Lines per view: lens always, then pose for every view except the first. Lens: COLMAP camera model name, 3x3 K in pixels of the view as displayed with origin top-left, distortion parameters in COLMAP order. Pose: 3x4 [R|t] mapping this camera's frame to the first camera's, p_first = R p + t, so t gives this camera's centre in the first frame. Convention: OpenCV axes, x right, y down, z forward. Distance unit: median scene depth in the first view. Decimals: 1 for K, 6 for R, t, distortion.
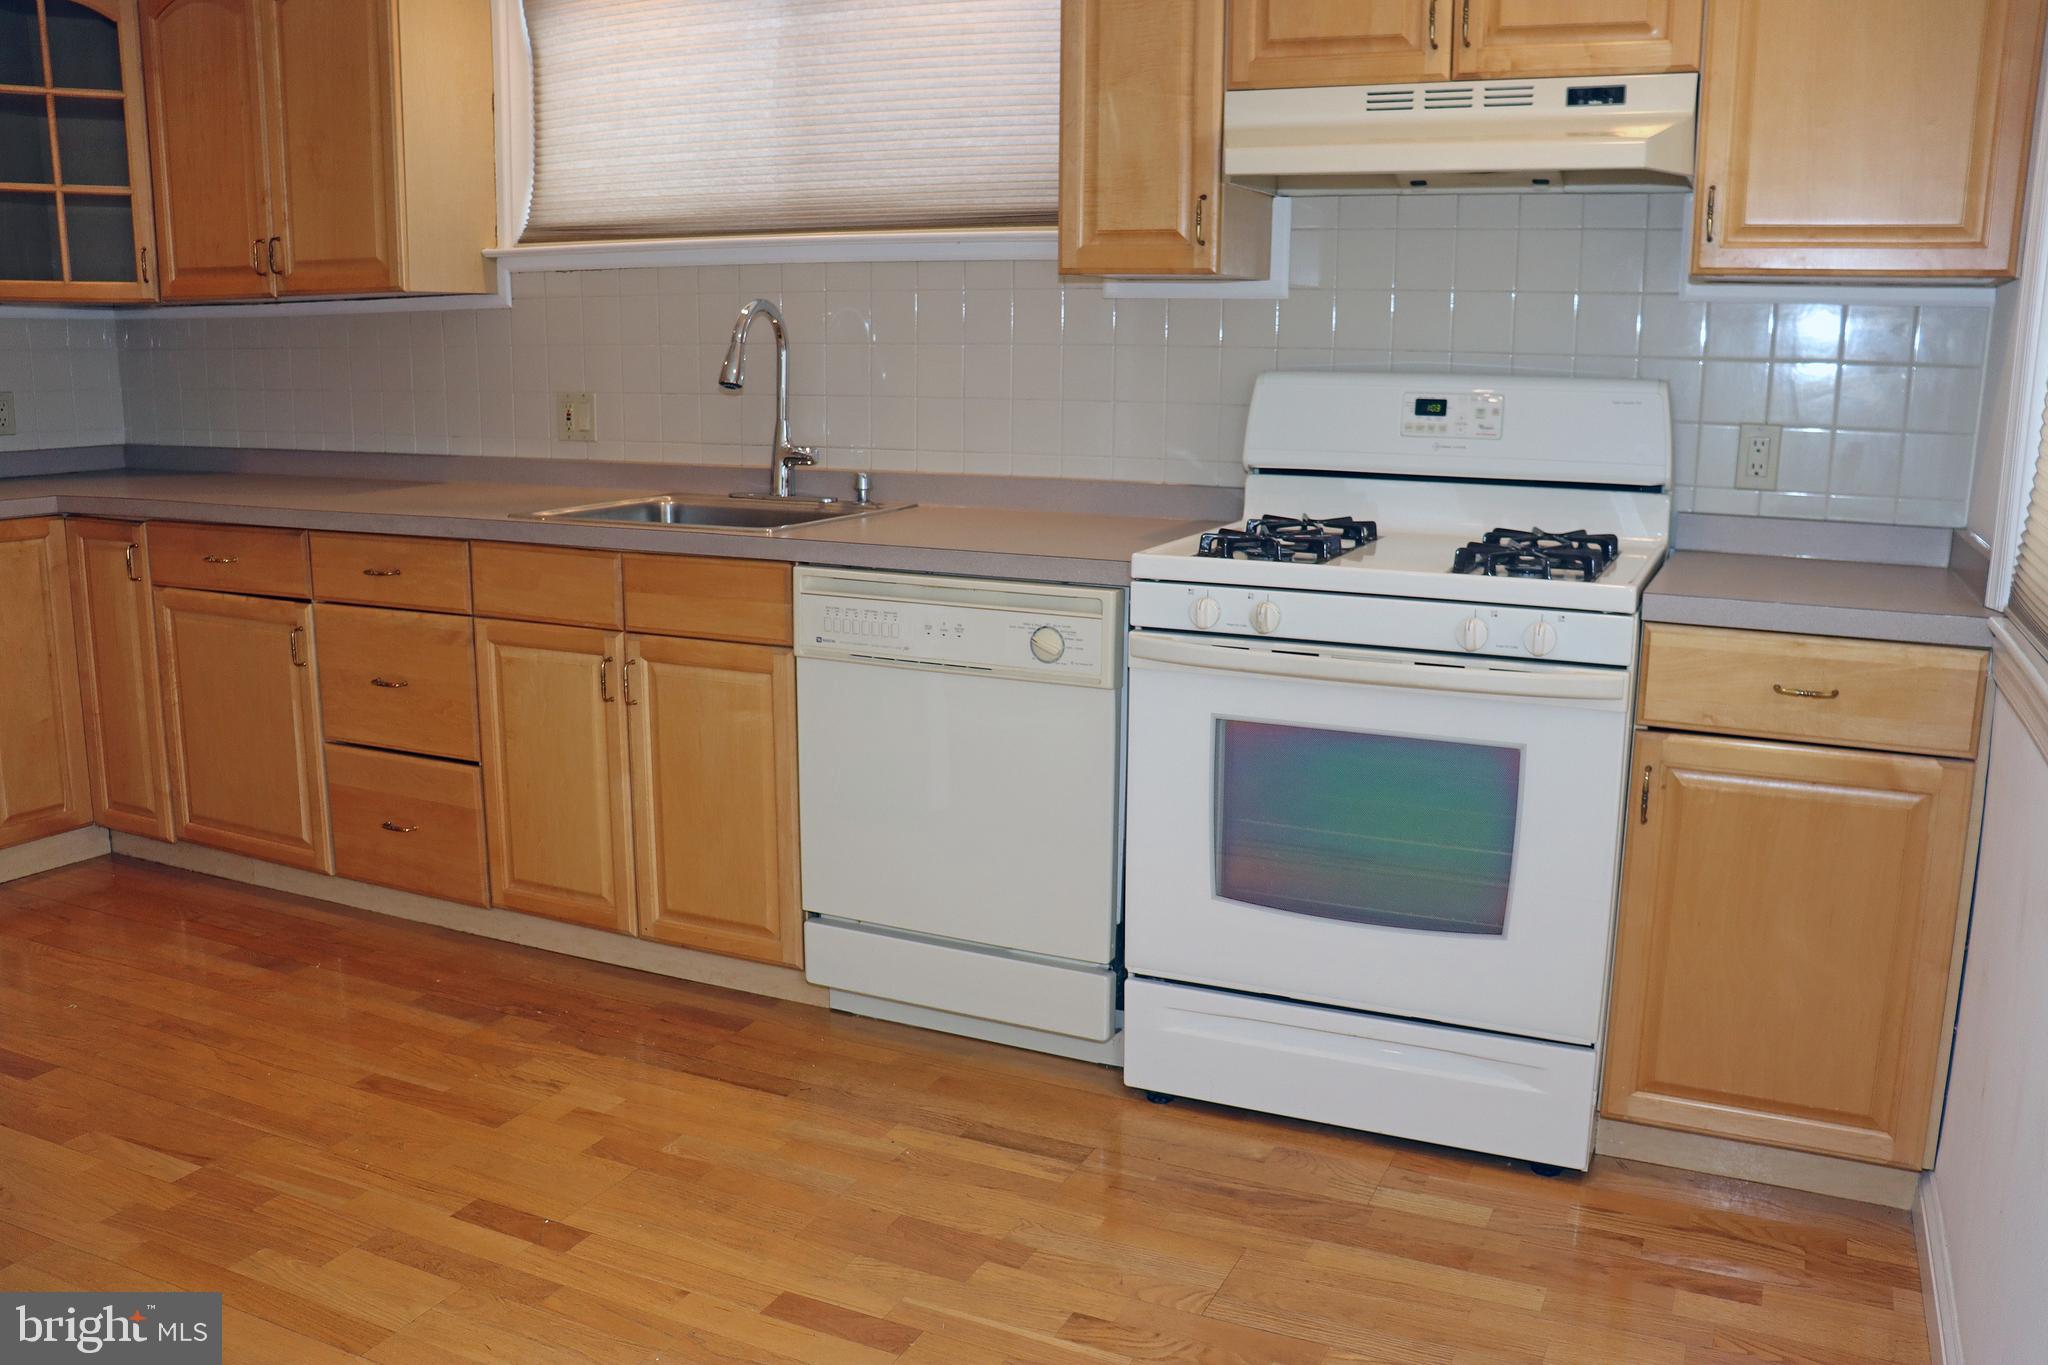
lens RADIAL K [[1728.1, 0, 1024.0], [0, 1728.1, 682.5], [0, 0, 1]] dist [-0.009690, -0.002560]
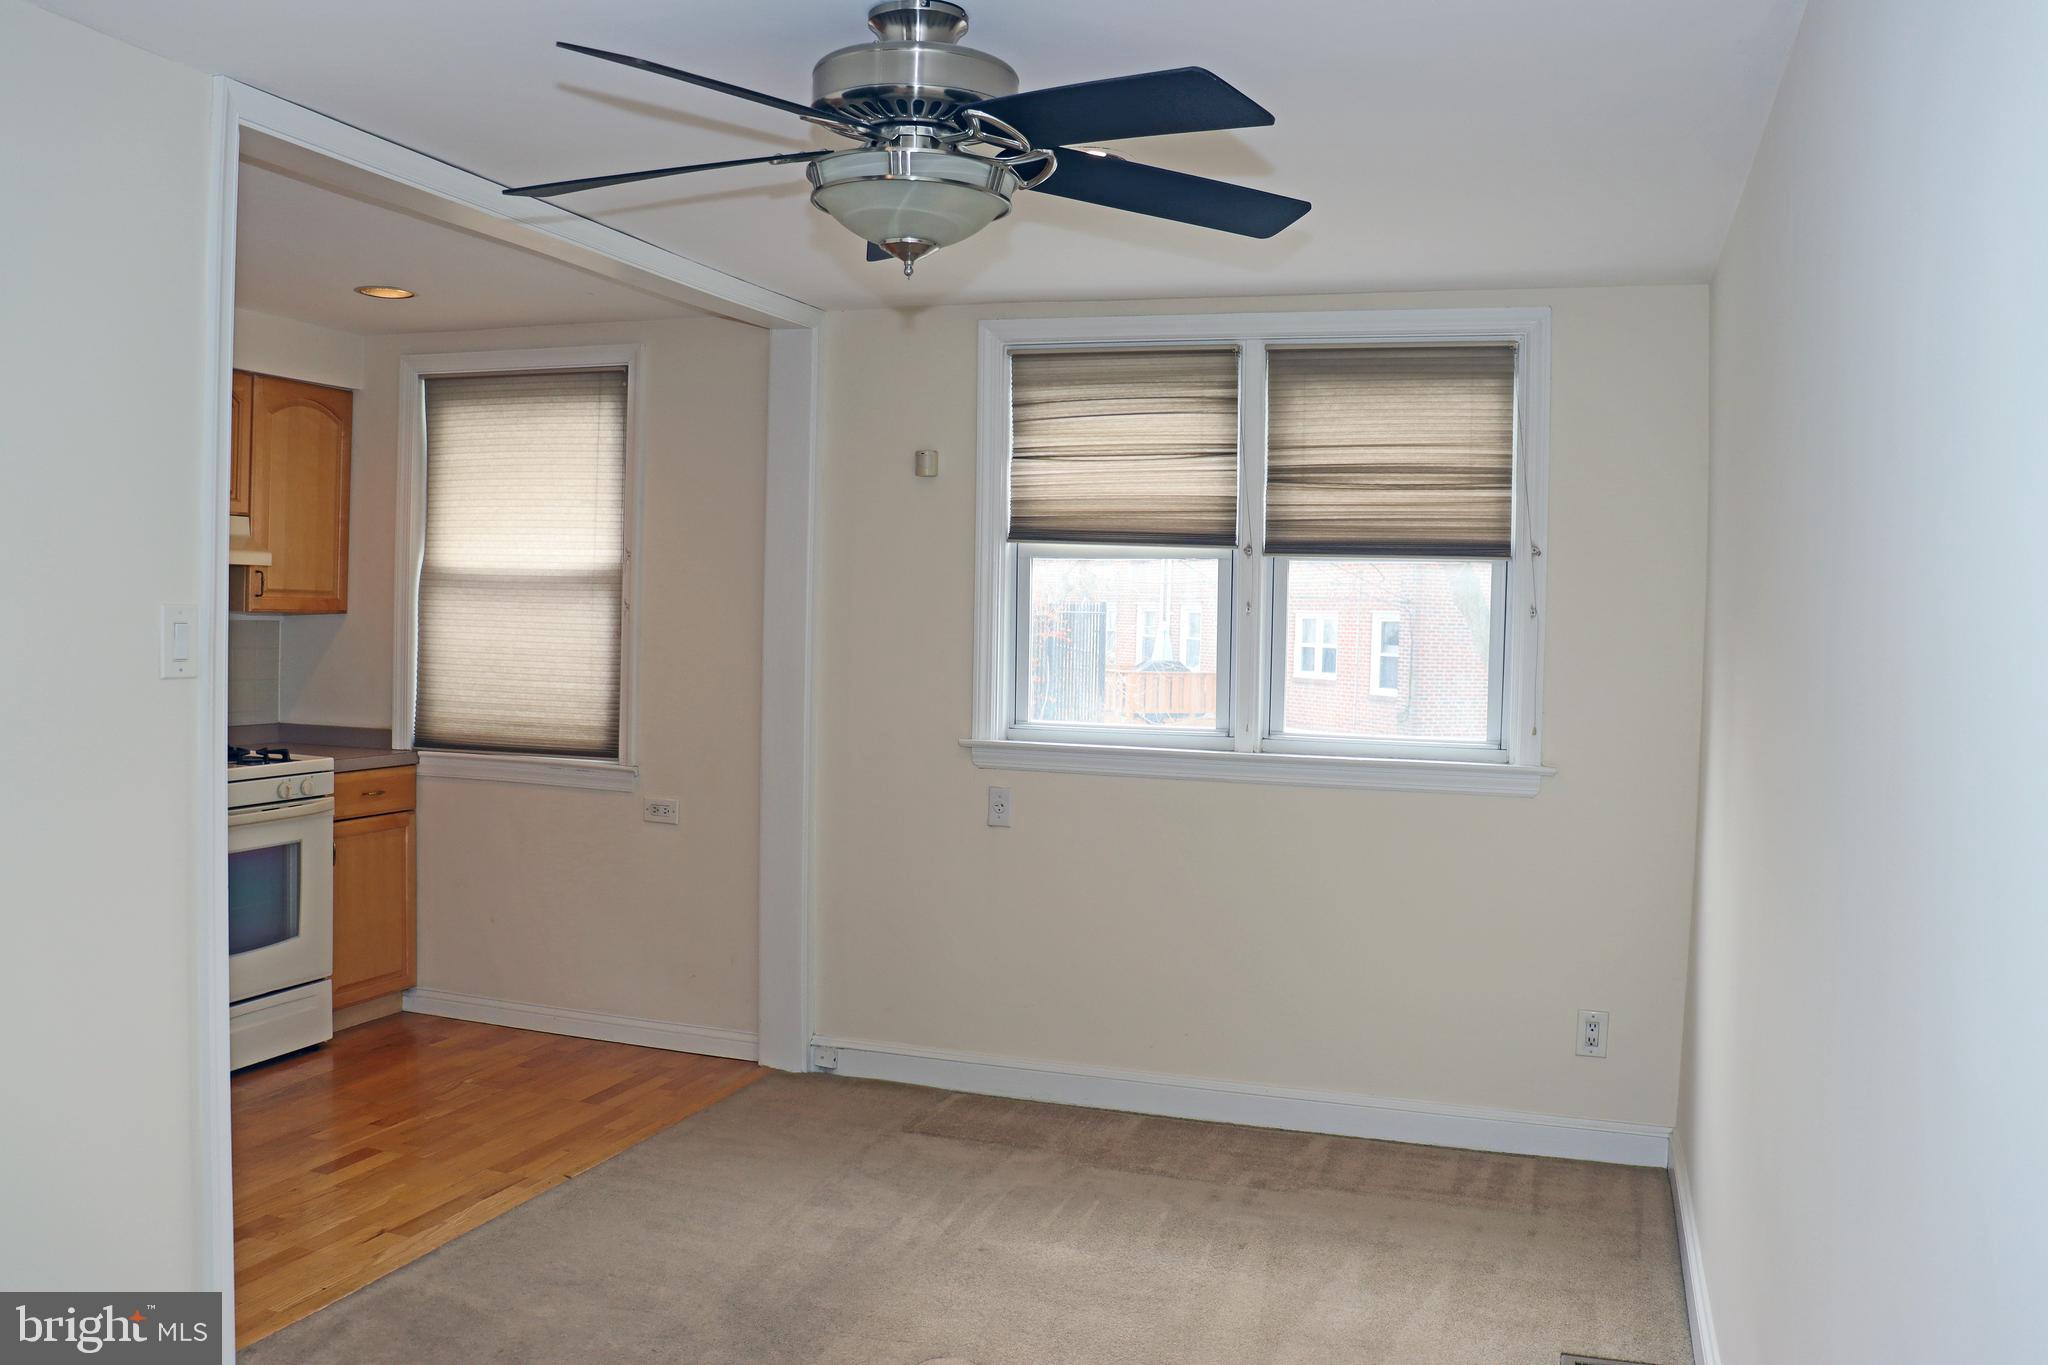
lens RADIAL K [[1728.1, 0, 1024.0], [0, 1728.1, 682.5], [0, 0, 1]] dist [-0.009690, -0.002560]
pose [[-0.094701, -0.044993, 0.994489, -1.826028], [0.184525, 0.980874, 0.061948, -0.116606], [-0.978255, 0.189374, -0.084587, 0.282616]]
